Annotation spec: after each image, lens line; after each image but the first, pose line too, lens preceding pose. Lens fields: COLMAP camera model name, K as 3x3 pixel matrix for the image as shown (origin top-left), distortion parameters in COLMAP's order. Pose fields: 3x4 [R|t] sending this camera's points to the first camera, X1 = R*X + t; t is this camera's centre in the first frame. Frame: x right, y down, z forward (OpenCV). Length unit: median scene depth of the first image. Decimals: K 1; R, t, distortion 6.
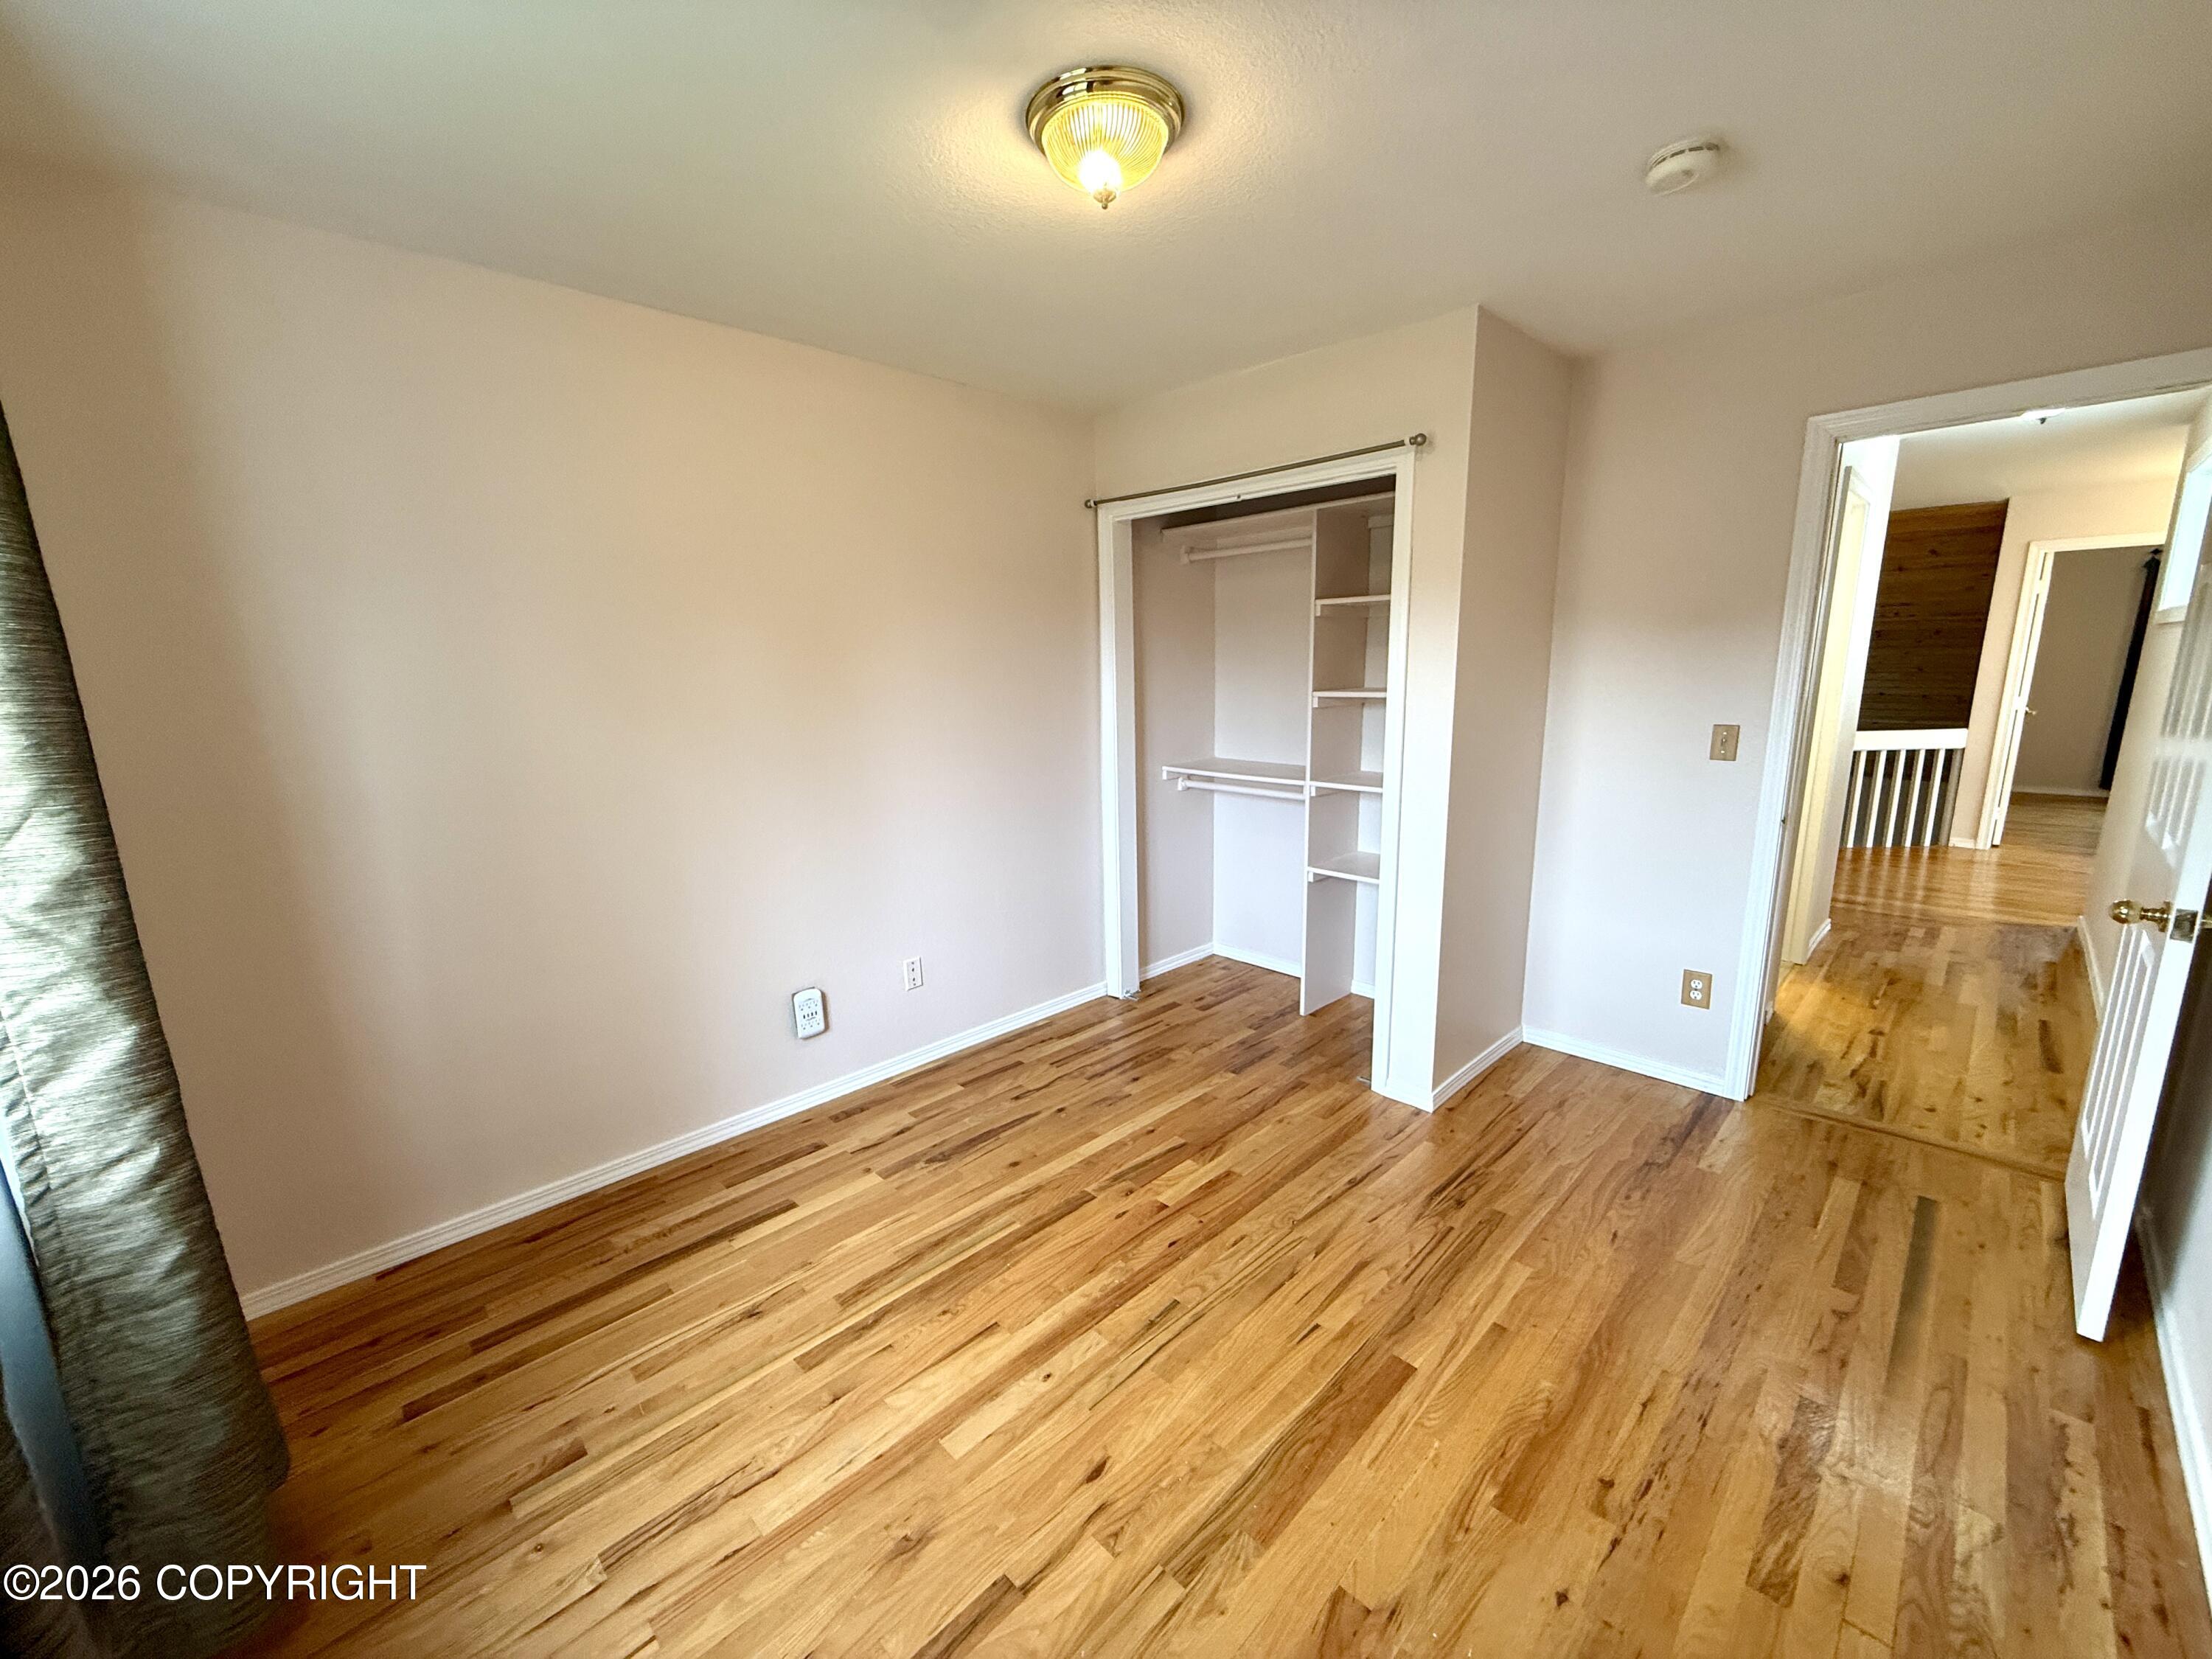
lens RADIAL K [[879.2, 0, 1098.3], [0, 879.2, 834.2], [0, 0, 1]] dist [0.000253, 0.000494]
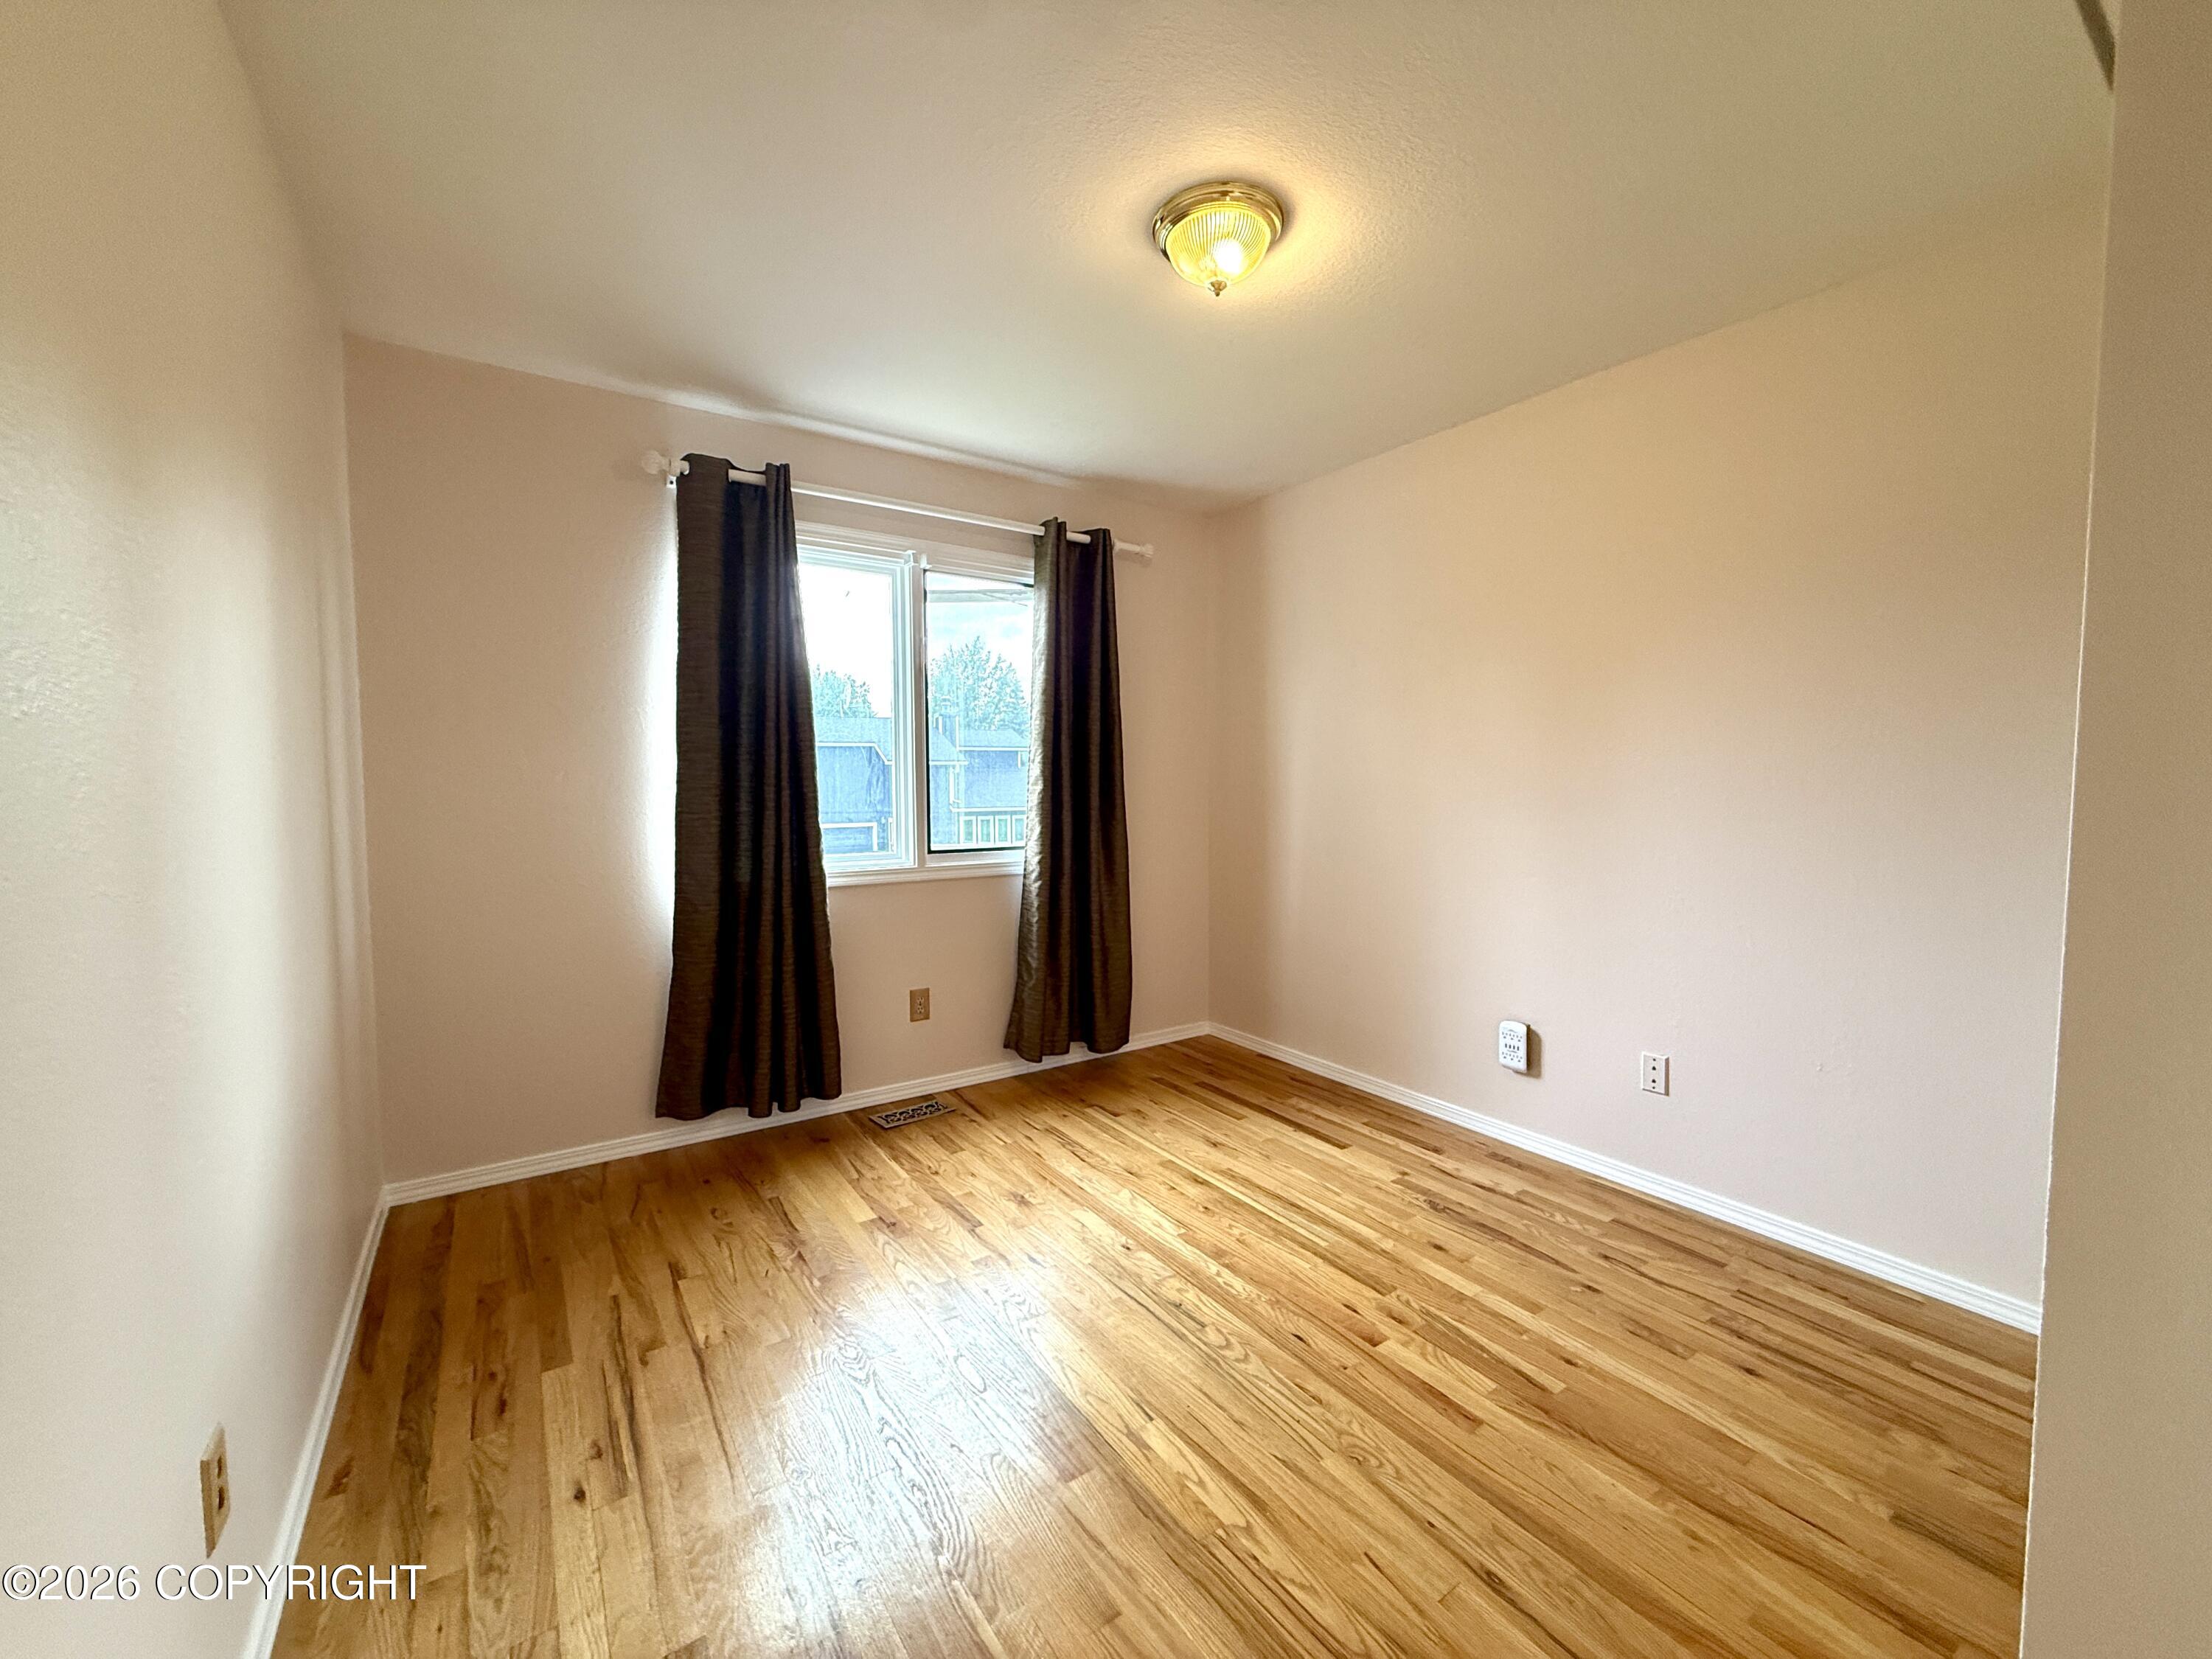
lens RADIAL K [[879.2, 0, 1098.3], [0, 879.2, 834.2], [0, 0, 1]] dist [0.000253, 0.000494]
pose [[-0.174488, 0.082048, -0.981235, 0.823850], [-0.186615, 0.975706, 0.114771, -0.064274], [0.966814, 0.203140, -0.154937, 0.761736]]
